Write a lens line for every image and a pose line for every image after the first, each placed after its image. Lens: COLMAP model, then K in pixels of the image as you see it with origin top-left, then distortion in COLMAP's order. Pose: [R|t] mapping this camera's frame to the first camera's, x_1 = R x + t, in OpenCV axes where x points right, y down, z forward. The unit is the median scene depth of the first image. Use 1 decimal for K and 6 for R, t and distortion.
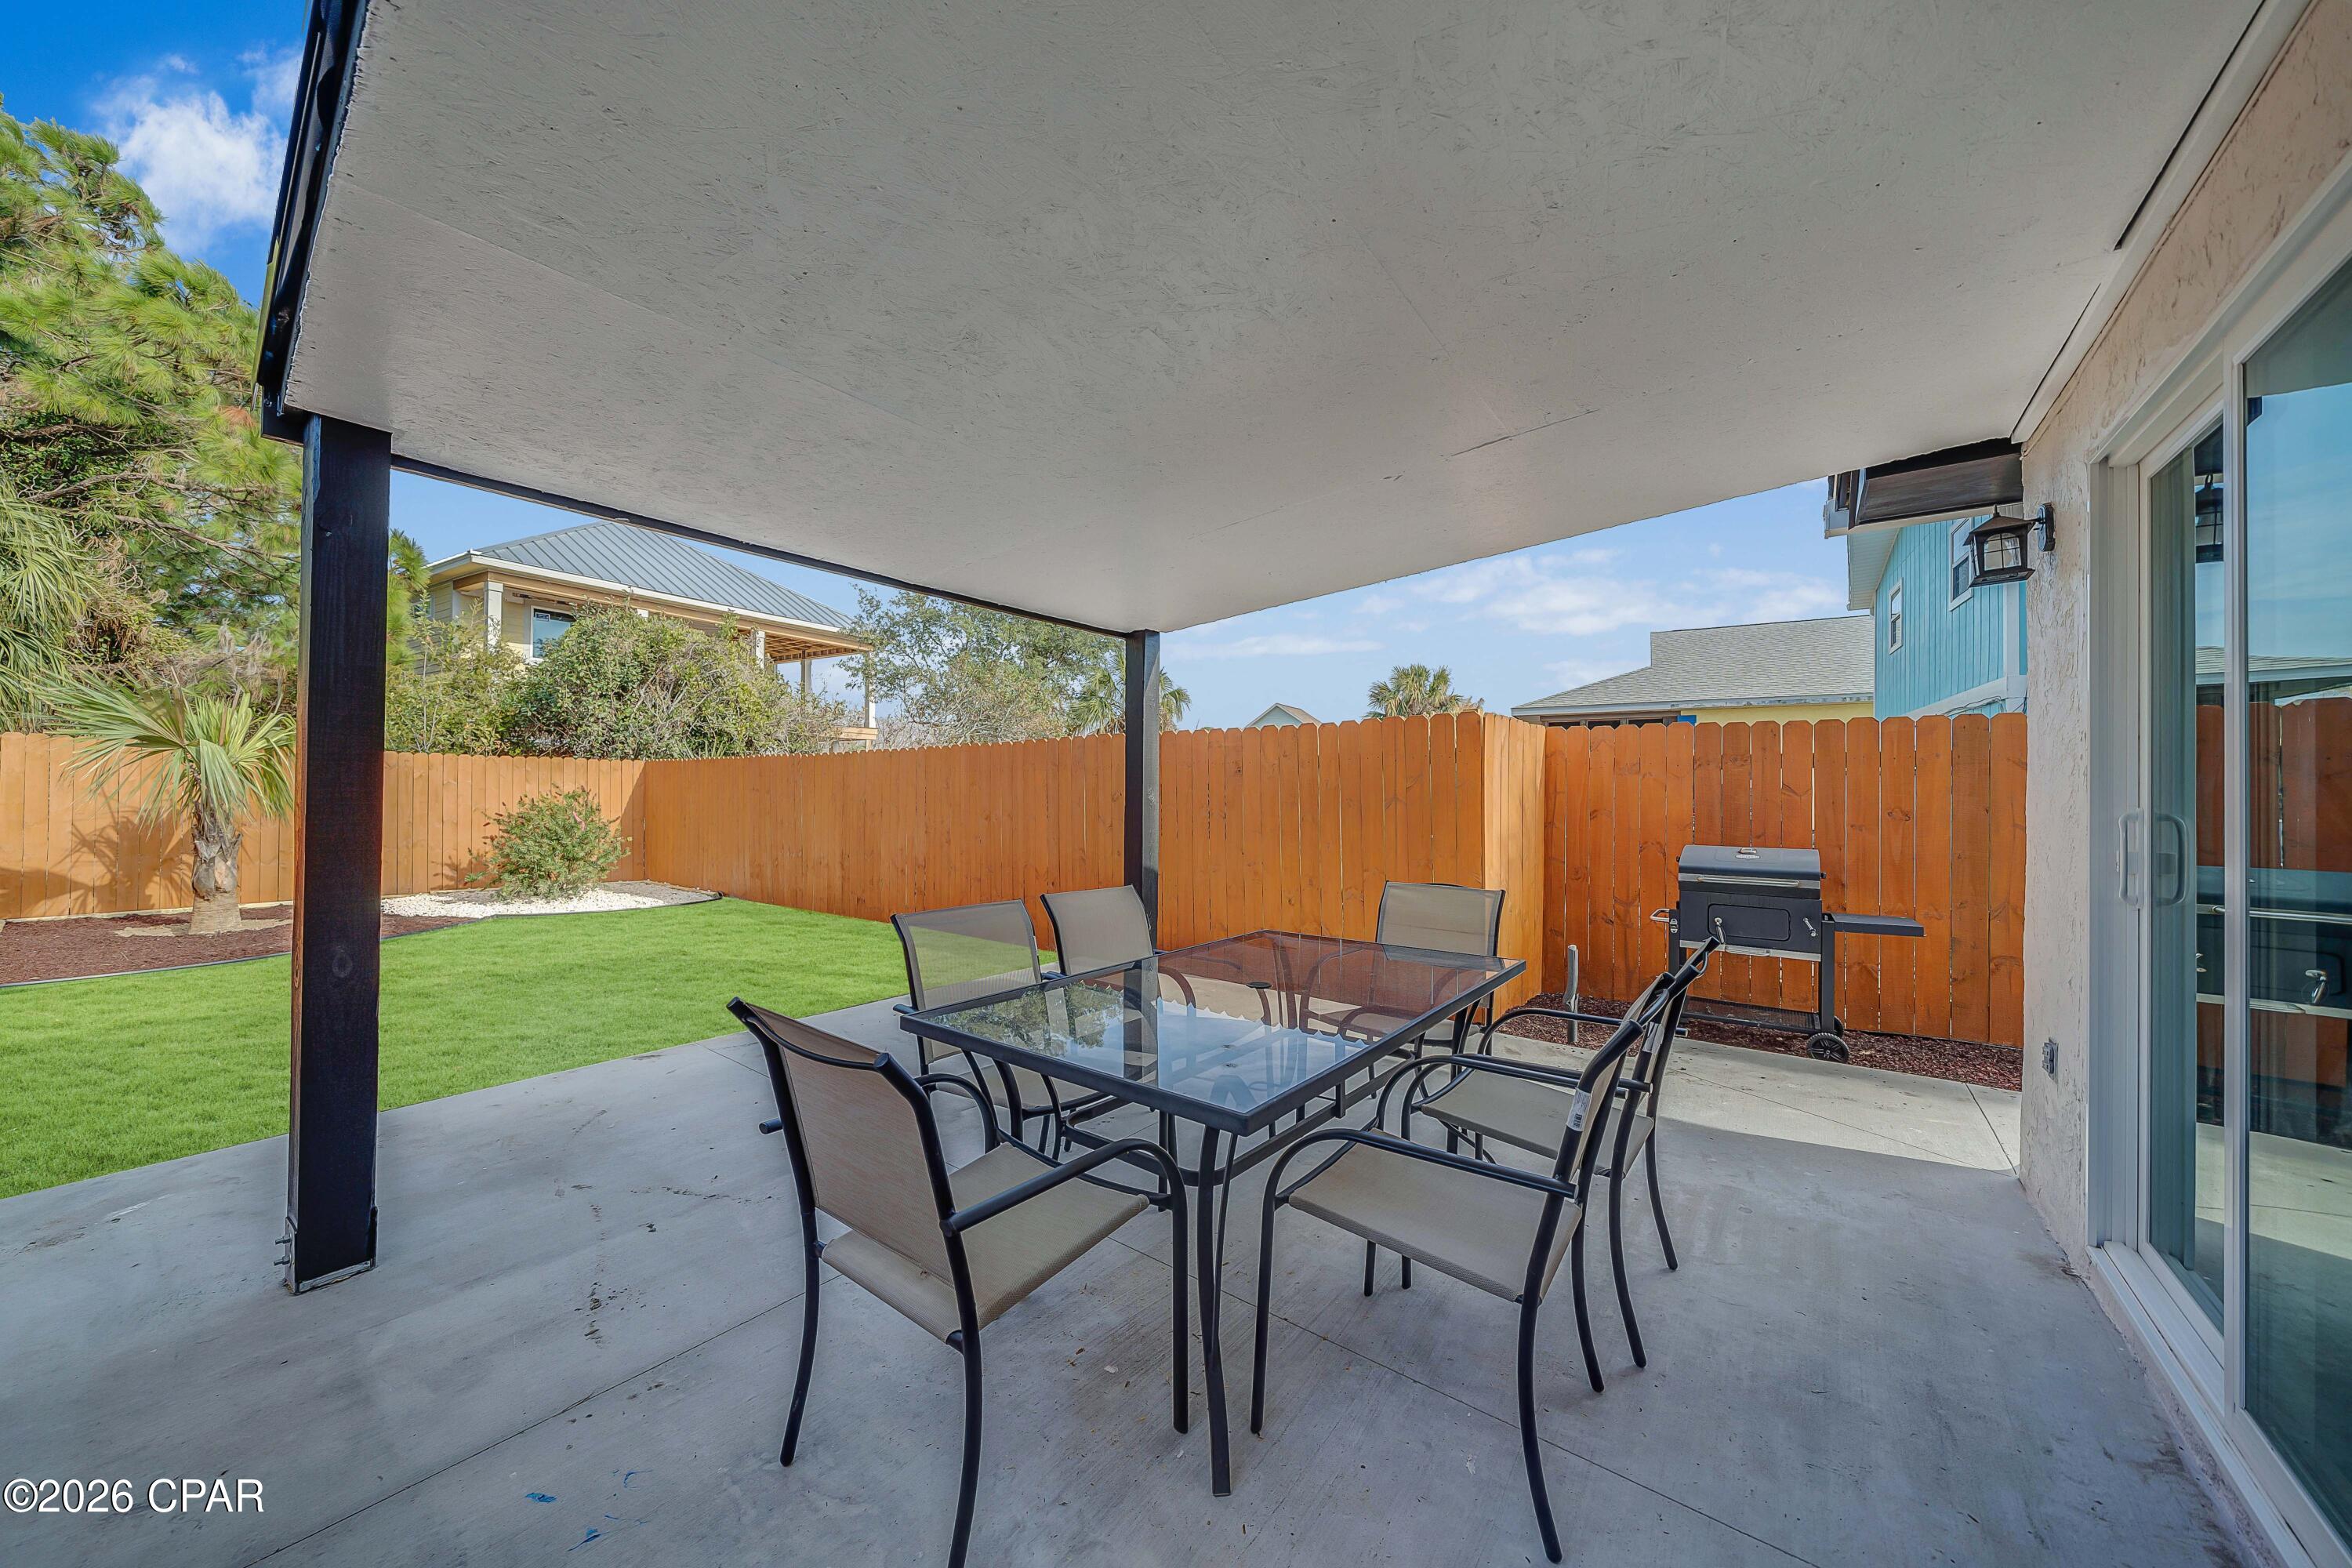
lens RADIAL K [[829.0, 0, 1175.2], [0, 829.0, 777.7], [0, 0, 1]] dist [-0.005701, 0.000719]
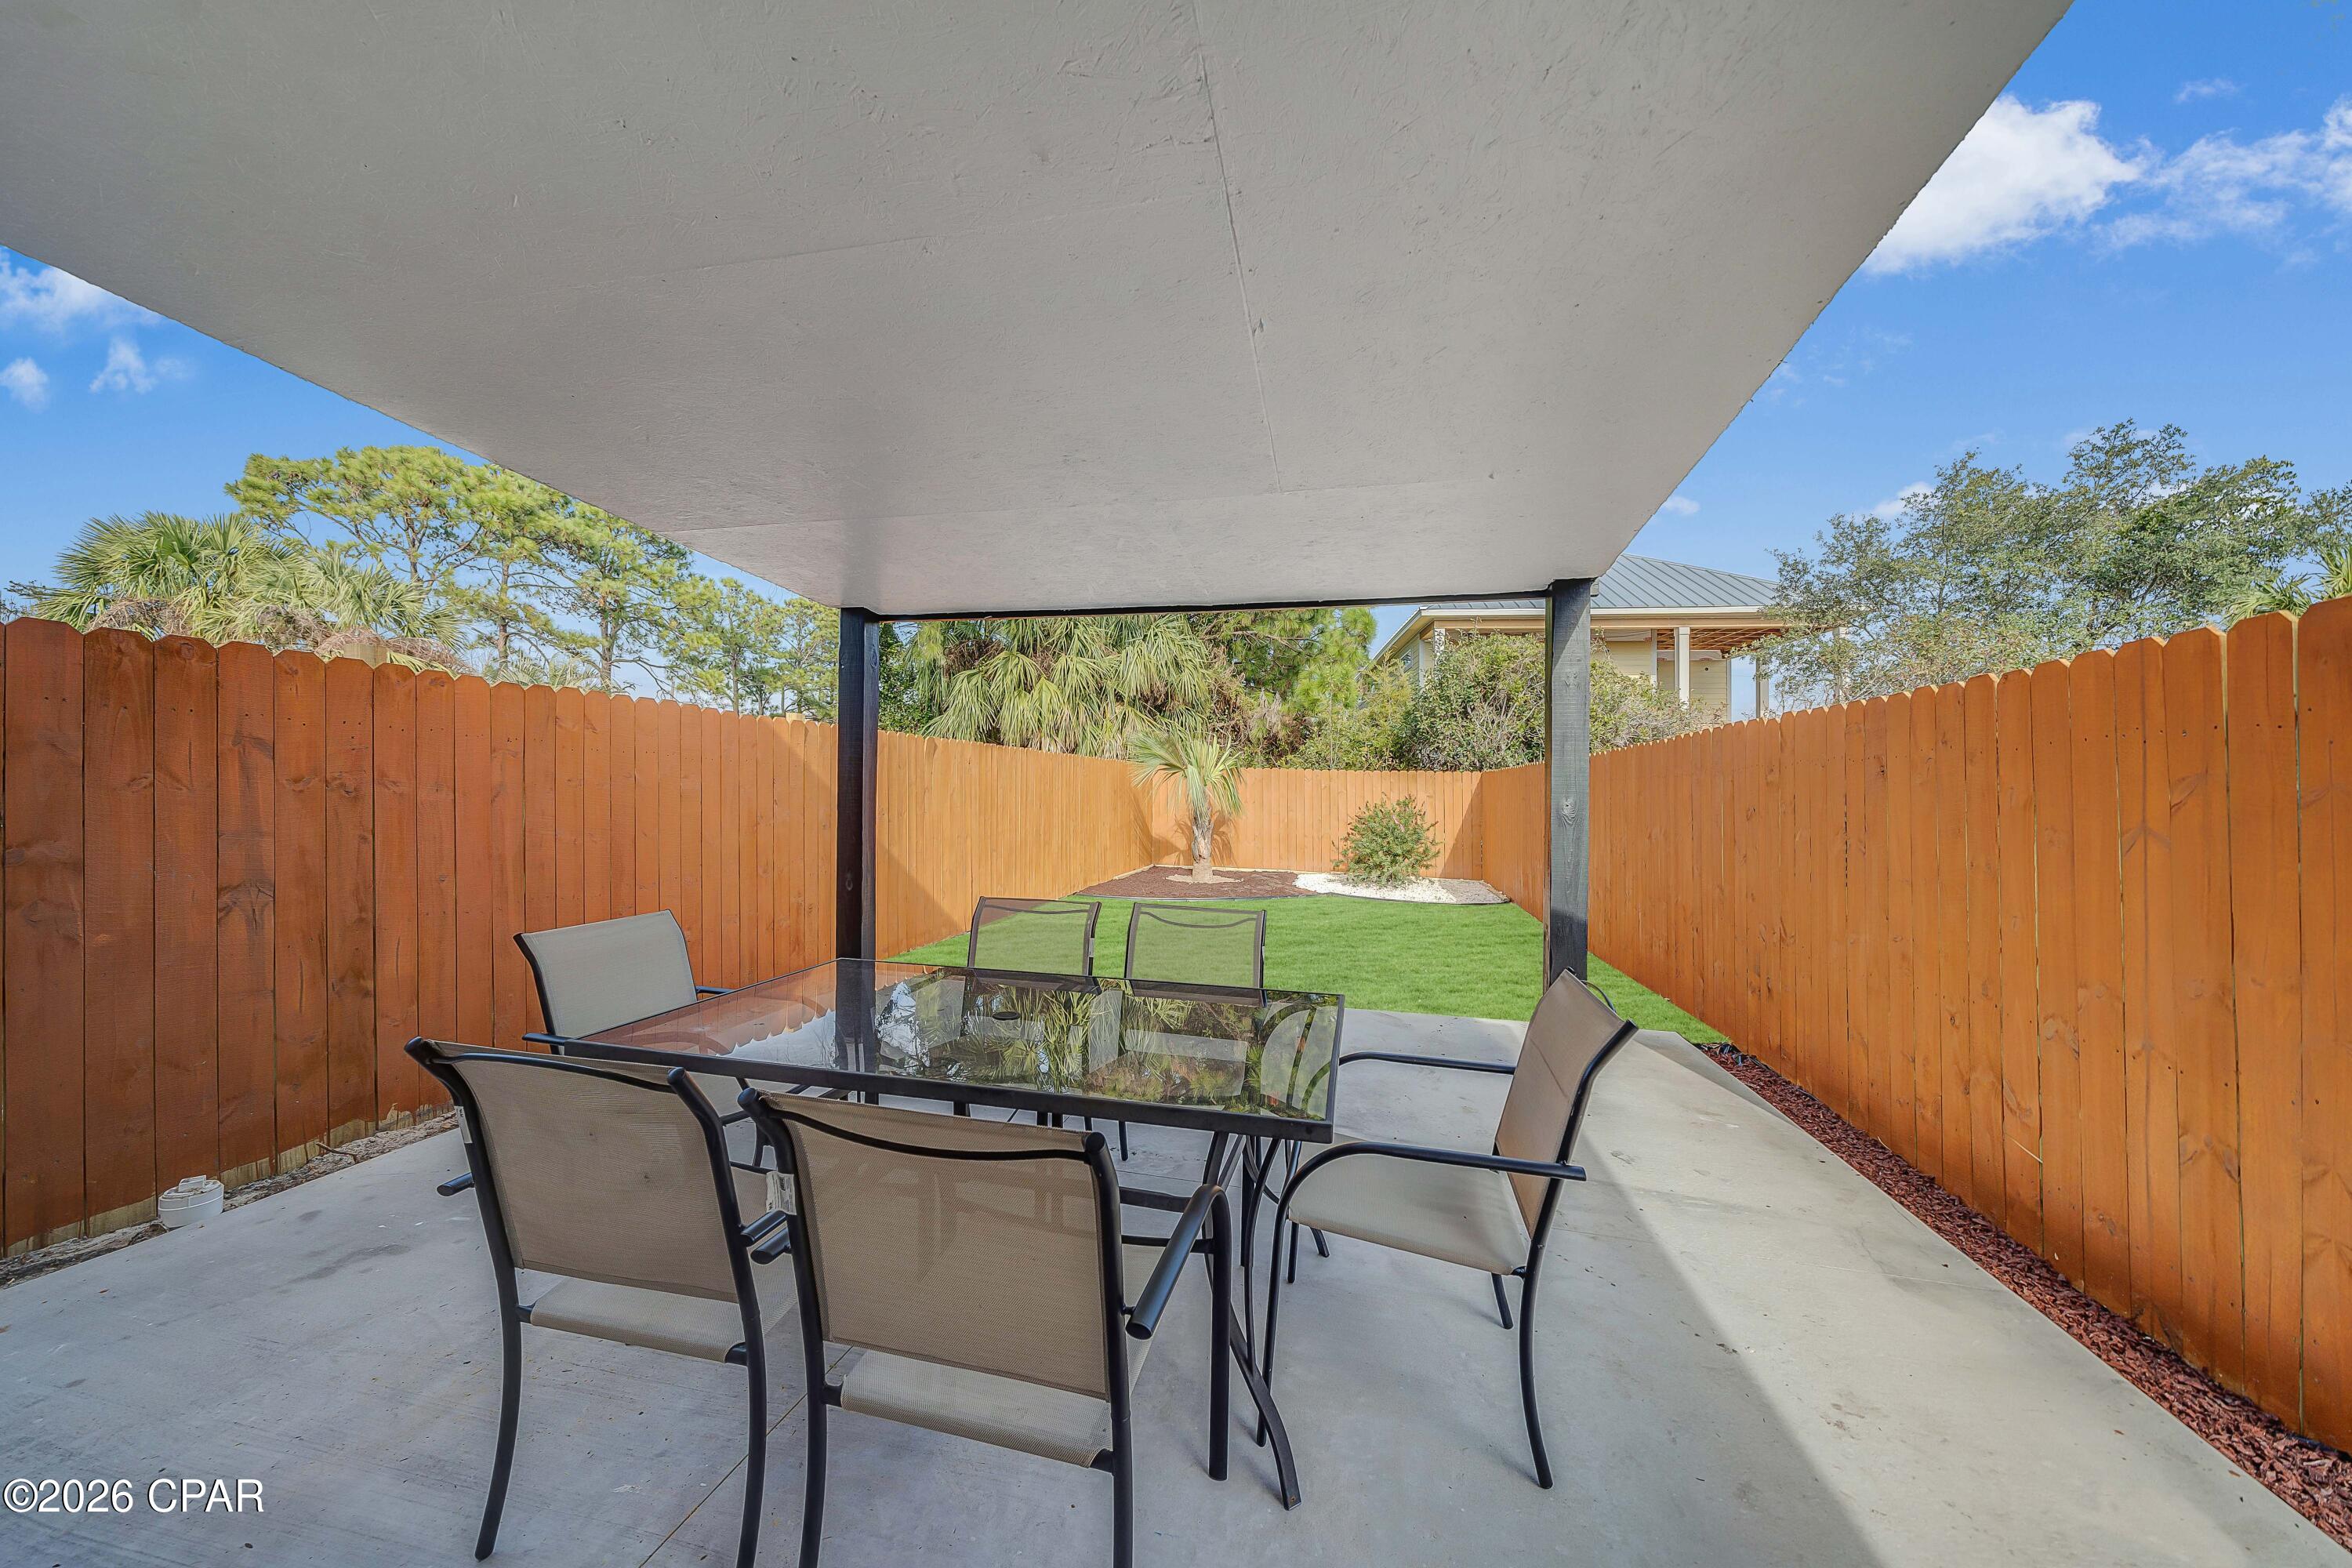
lens RADIAL K [[829.0, 0, 1151.8], [0, 829.0, 785.2], [0, 0, 1]] dist [-0.005701, 0.000719]
pose [[0.416057, -0.005628, -0.909321, 0.214744], [0.003863, 0.999983, -0.004422, 0.000914], [0.909330, -0.001673, 0.416072, 0.171725]]
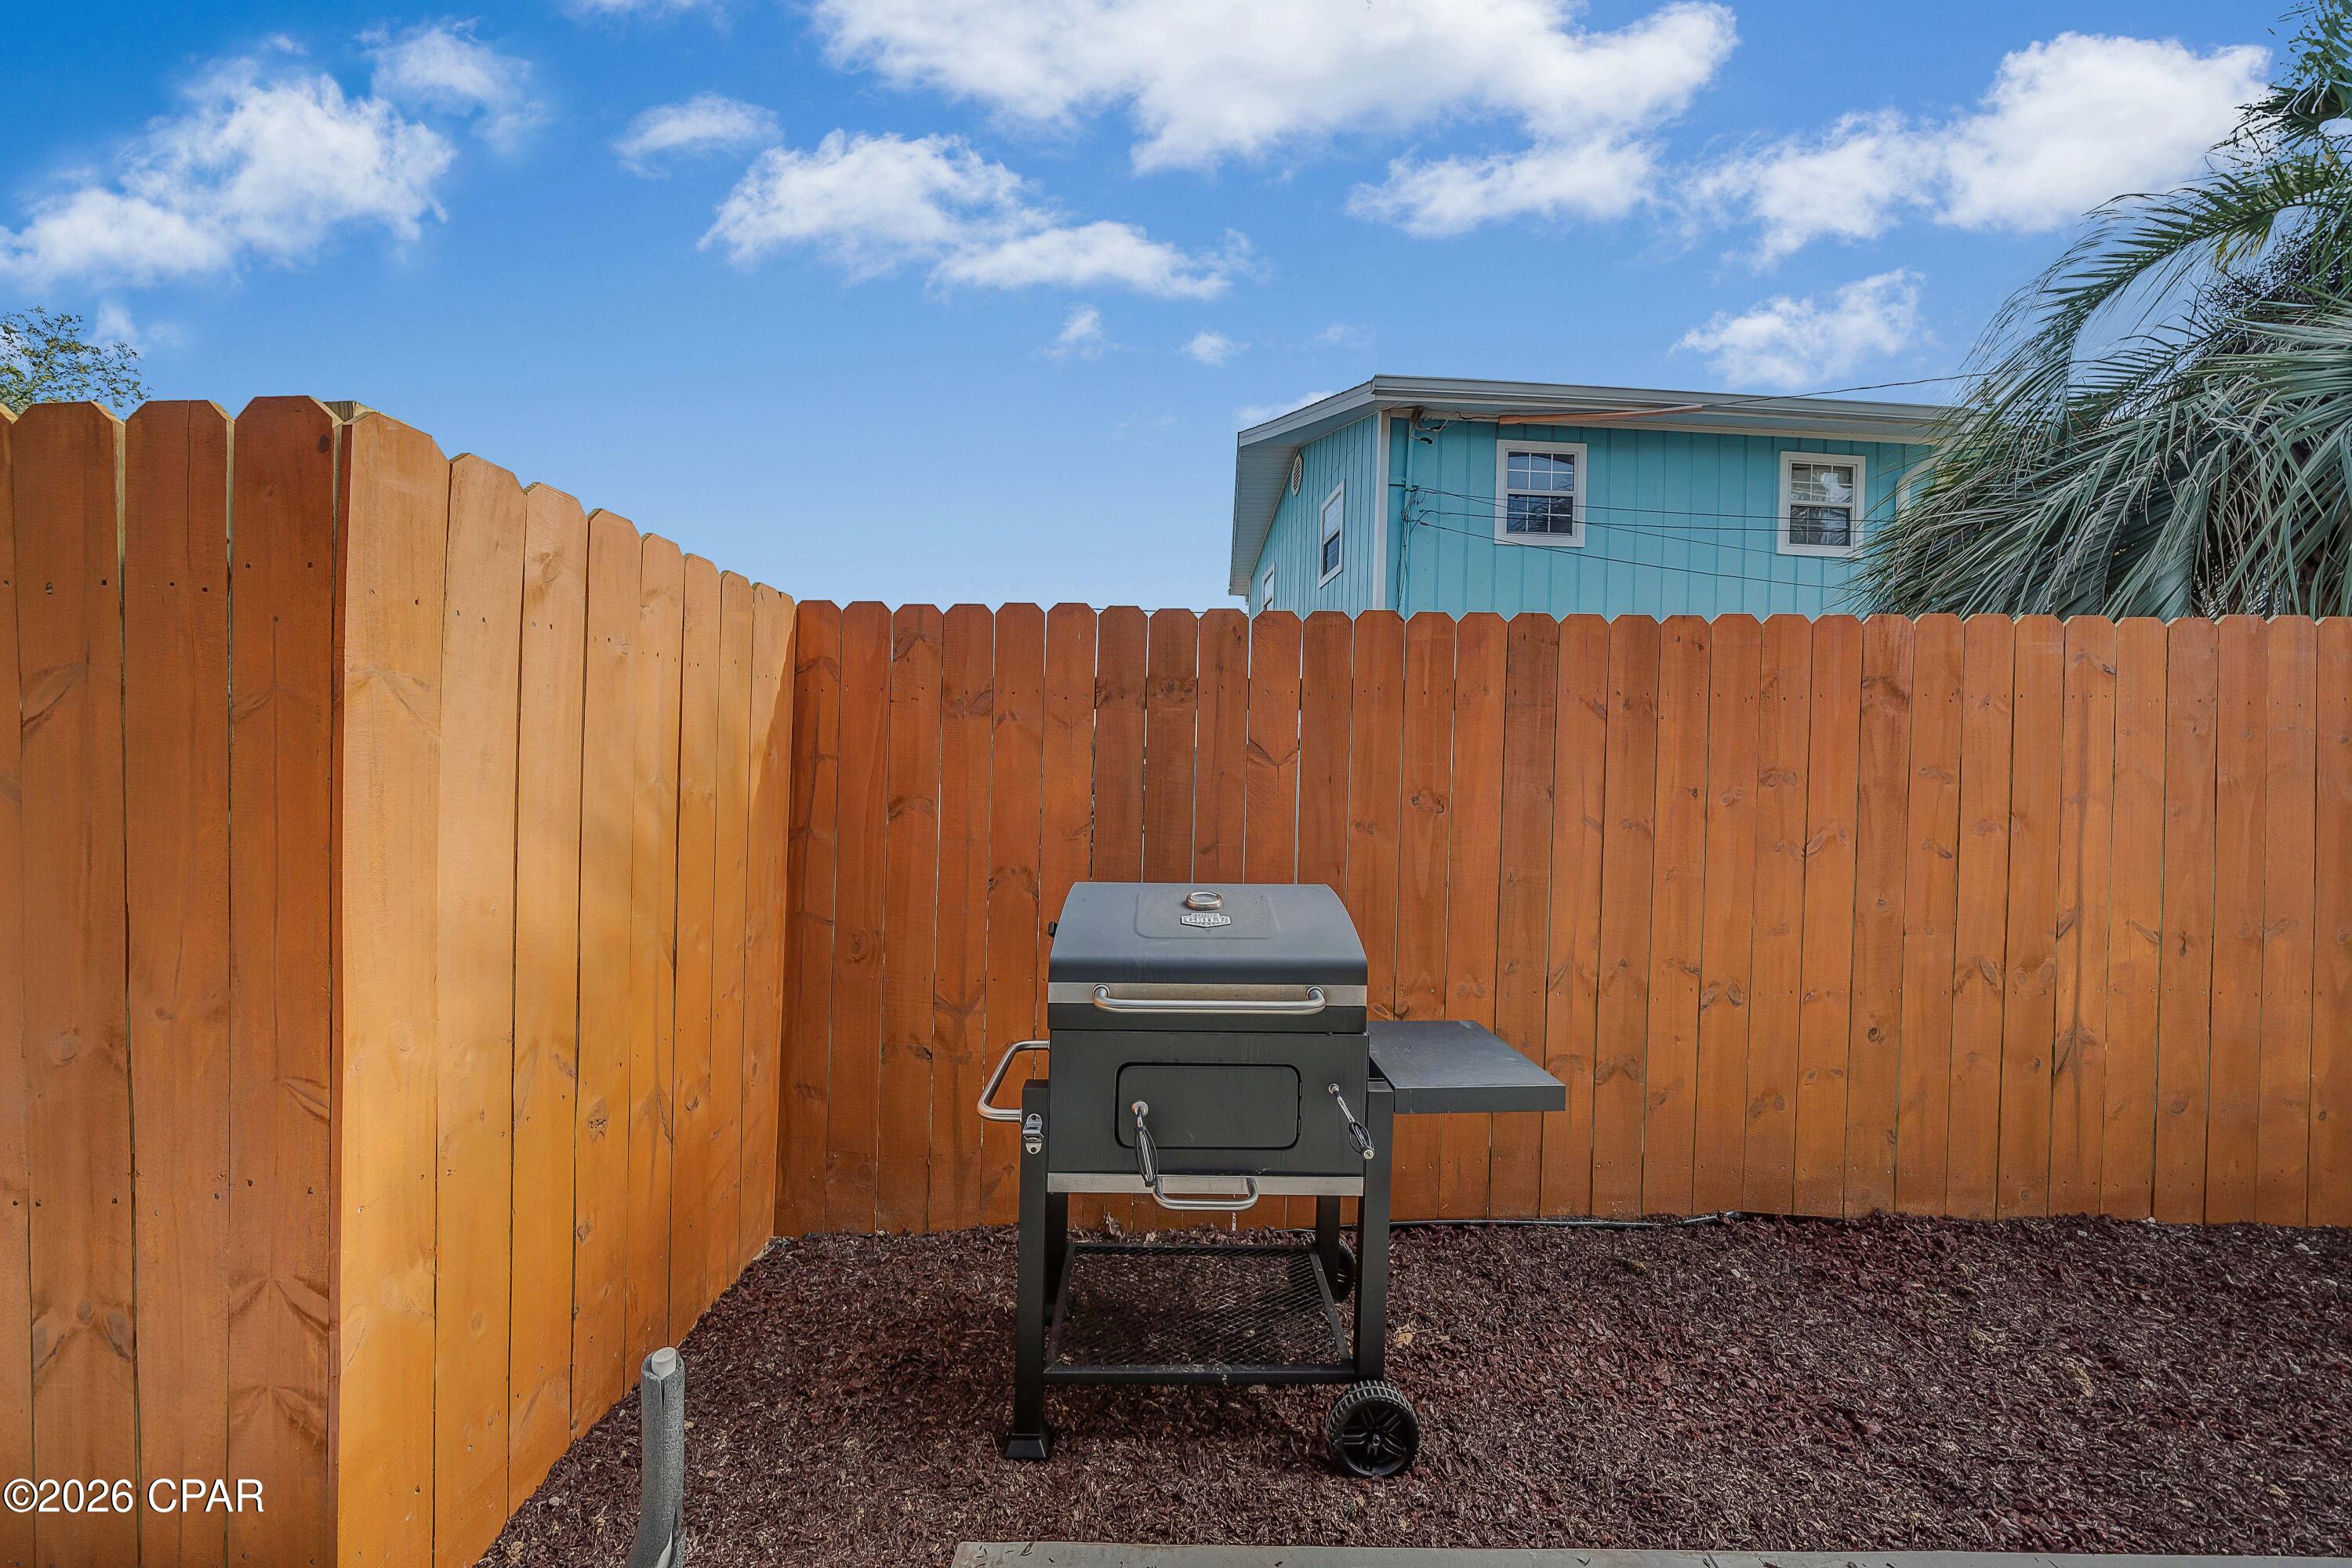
lens RADIAL K [[829.0, 0, 1183.4], [0, 829.0, 765.7], [0, 0, 1]] dist [-0.005701, 0.000719]
pose [[0.790921, 0.007270, 0.611875, 0.190922], [-0.015547, 0.999845, 0.008218, 0.008606], [-0.611721, -0.016013, 0.790912, 0.299551]]
